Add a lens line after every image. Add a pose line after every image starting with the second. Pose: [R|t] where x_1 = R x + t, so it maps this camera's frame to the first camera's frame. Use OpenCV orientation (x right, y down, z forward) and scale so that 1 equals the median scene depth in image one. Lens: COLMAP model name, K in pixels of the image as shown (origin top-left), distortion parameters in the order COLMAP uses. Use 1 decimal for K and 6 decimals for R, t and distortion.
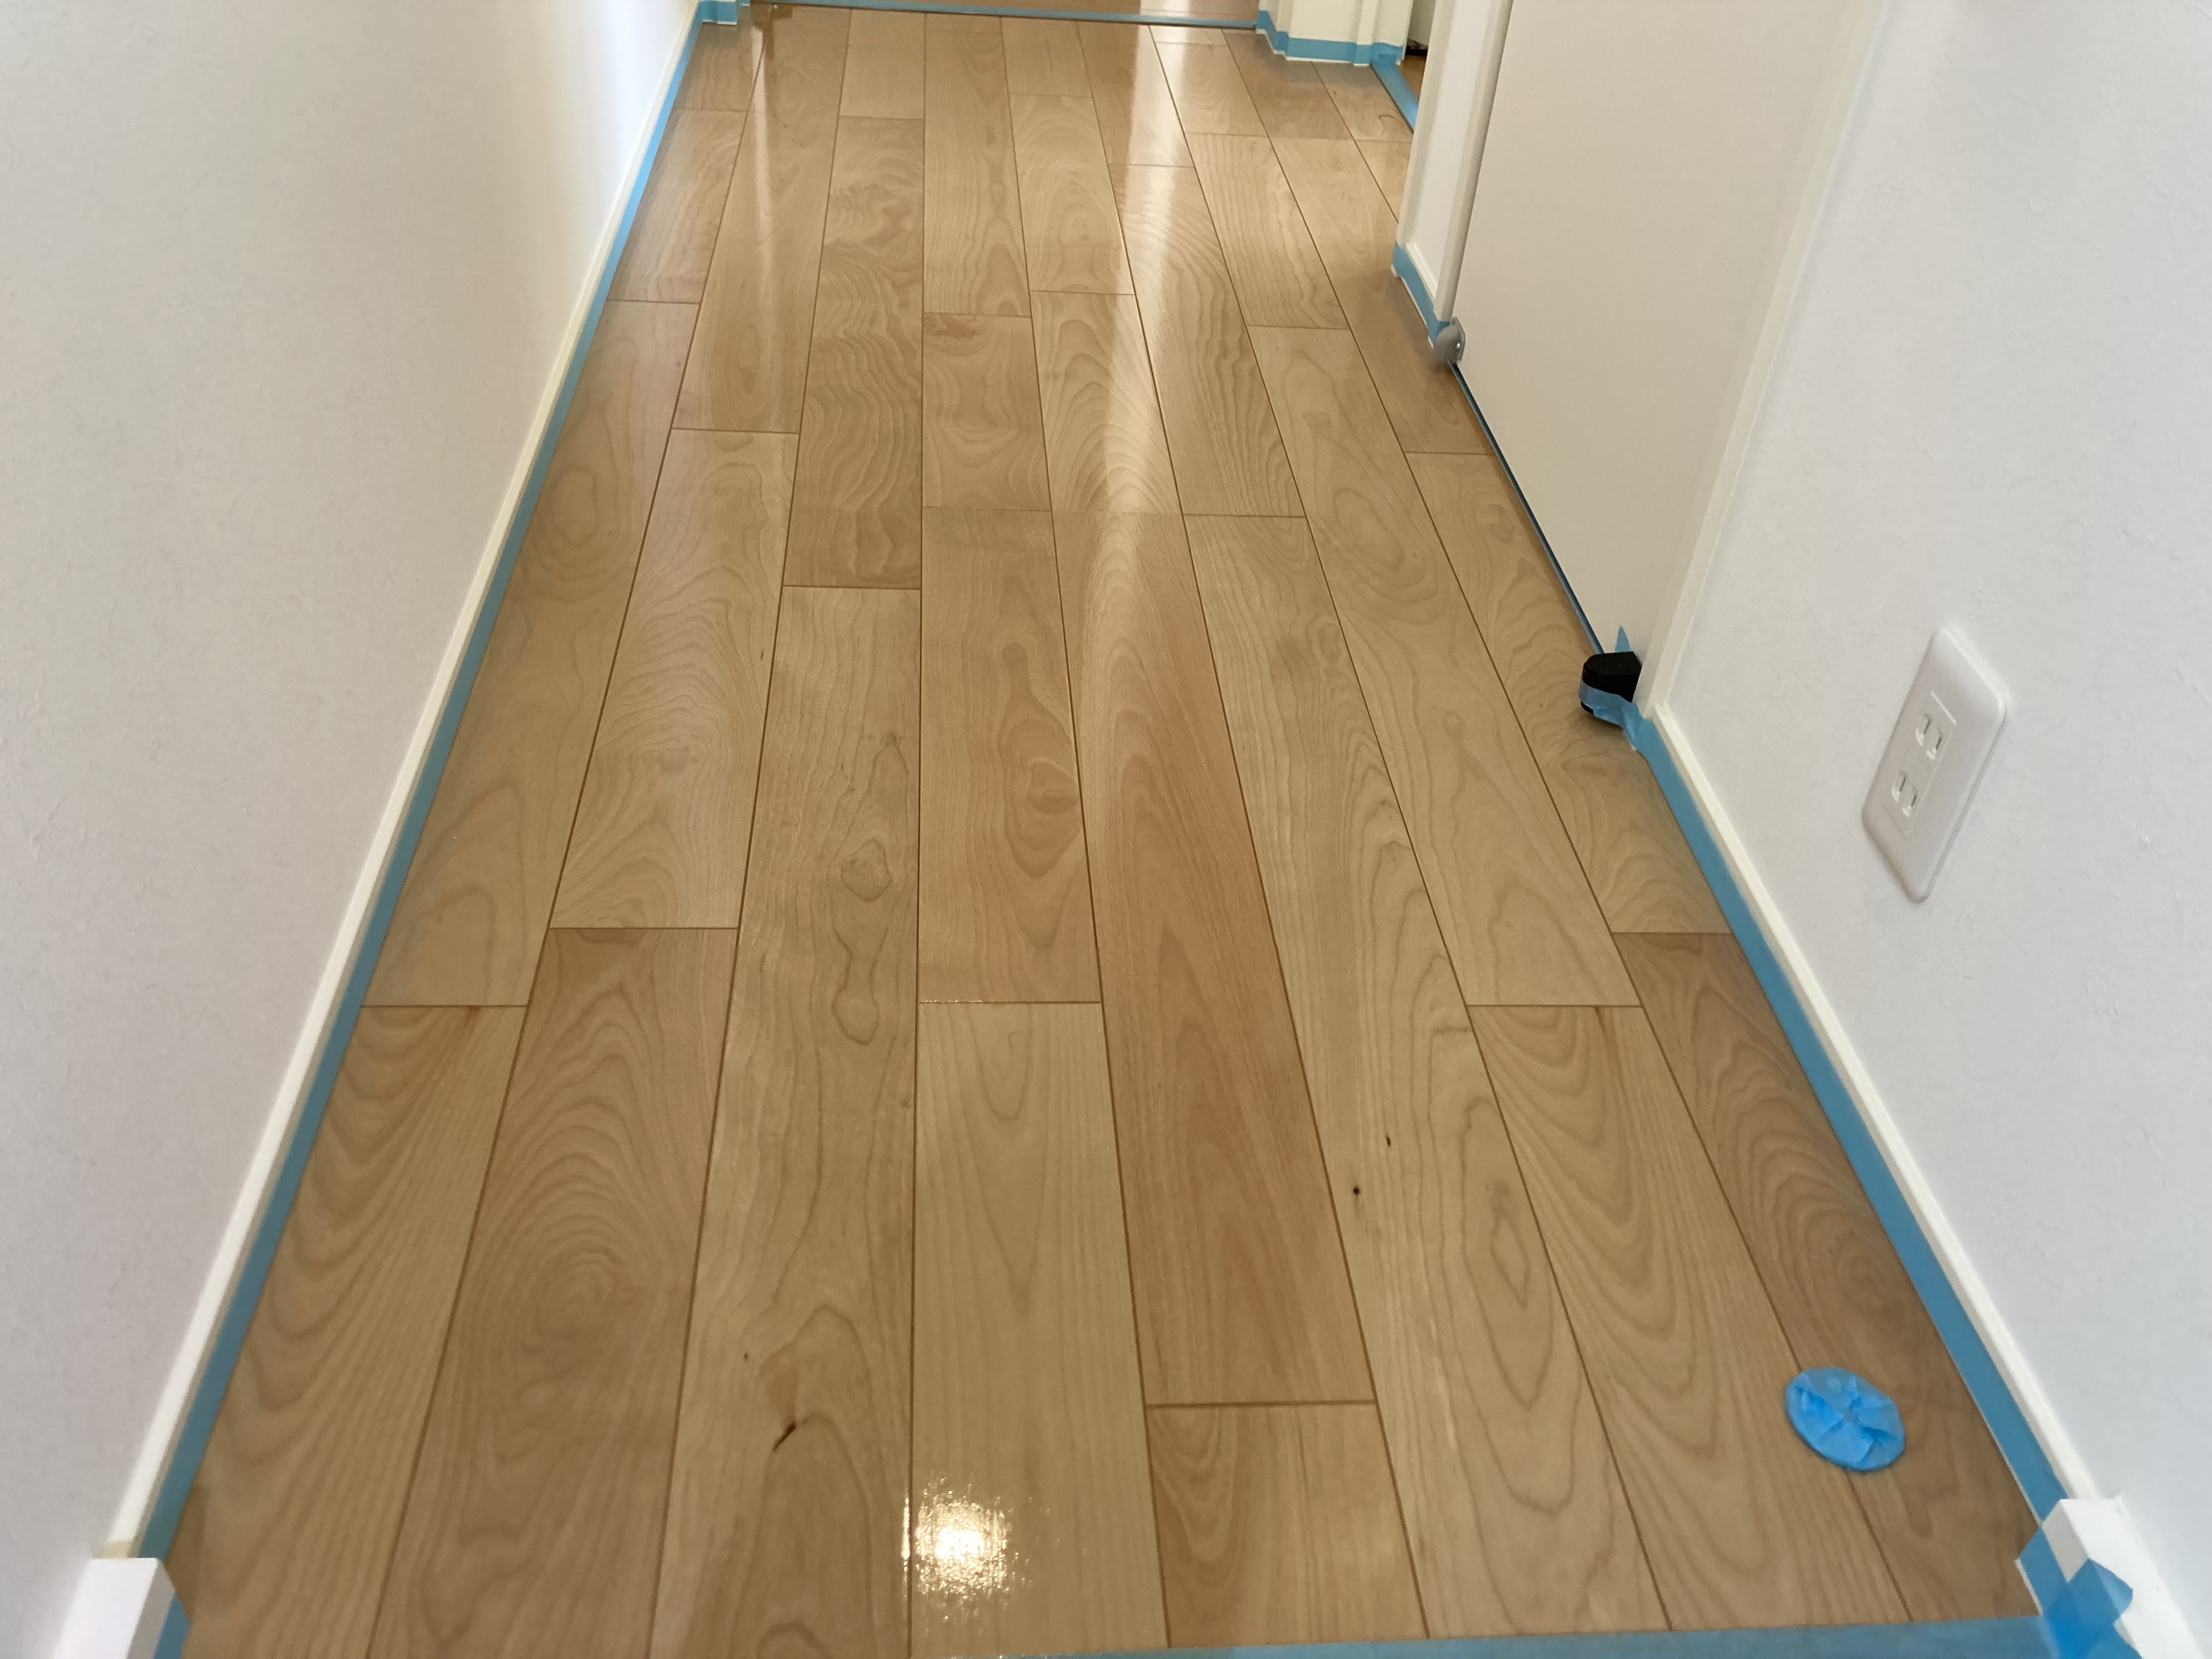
lens RADIAL K [[1803.4, 0, 1102.8], [0, 1803.4, 830.8], [0, 0, 1]] dist [0.031954, -0.032180]
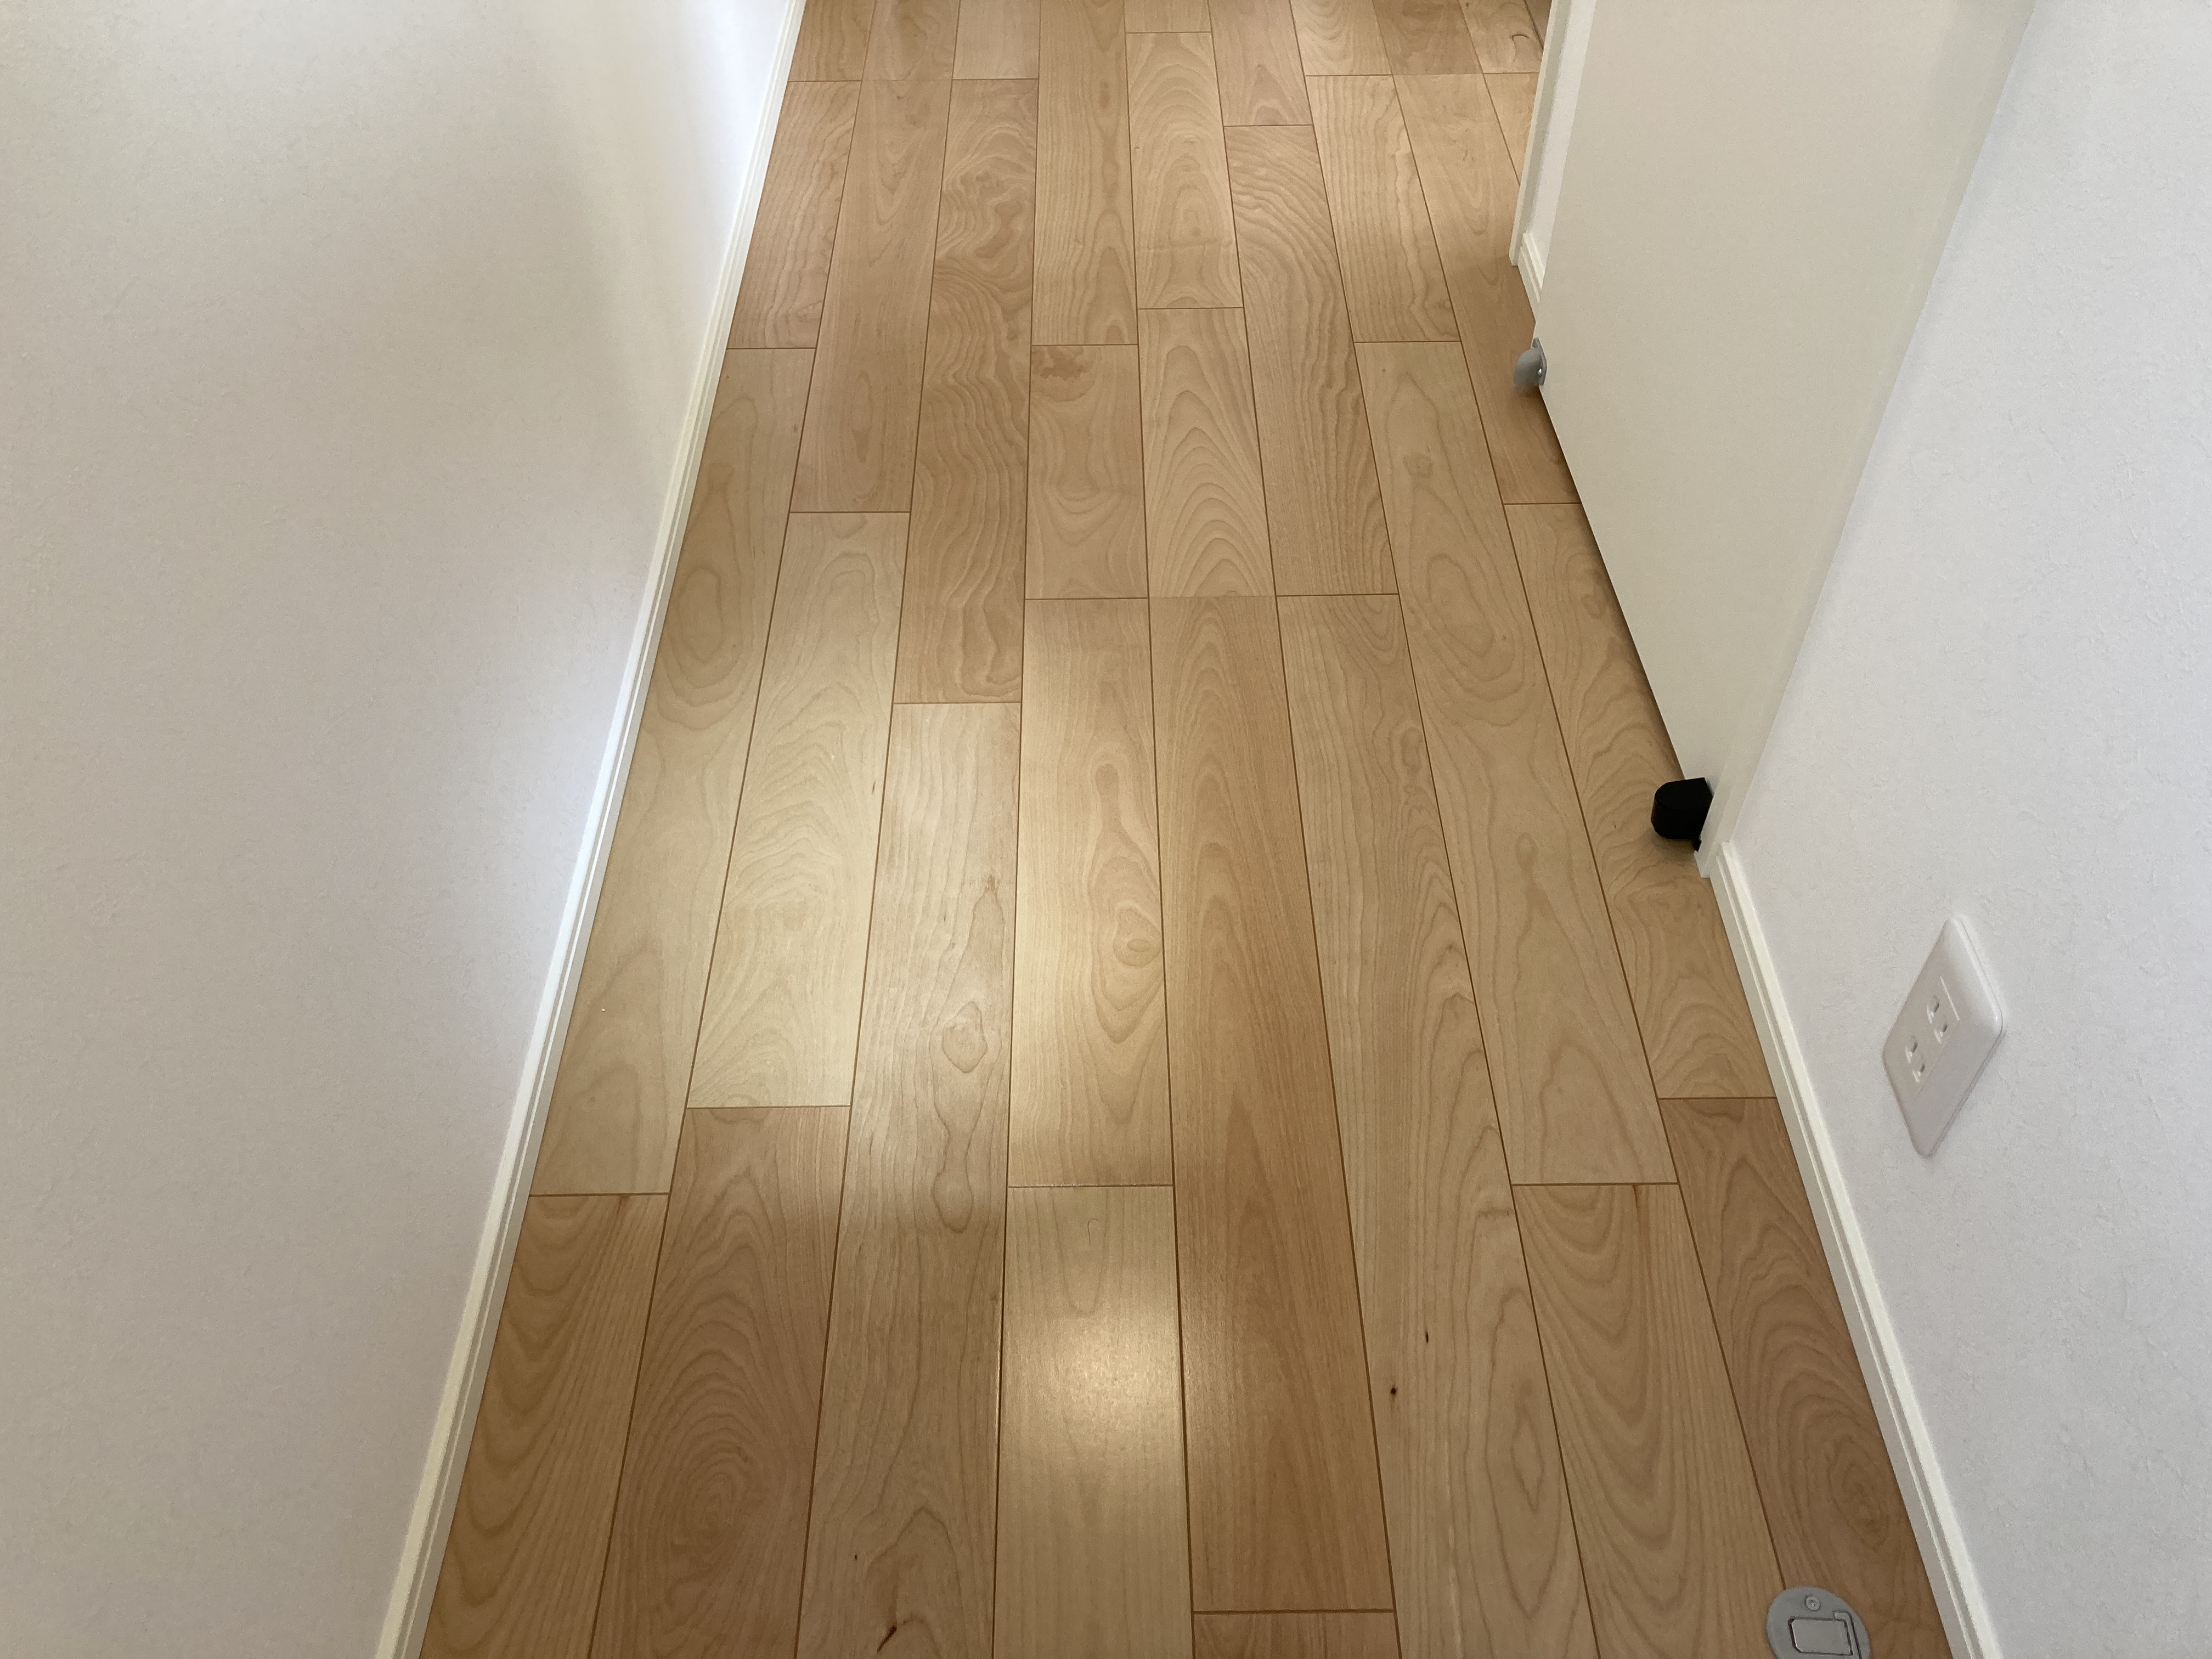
lens RADIAL K [[1803.4, 0, 1100.2], [0, 1803.4, 839.7], [0, 0, 1]] dist [0.031954, -0.032180]
pose [[0.995040, -0.003957, -0.099398, 0.057935], [0.019340, 0.987838, 0.154281, -0.250880], [0.097578, -0.155438, 0.983014, -0.054487]]
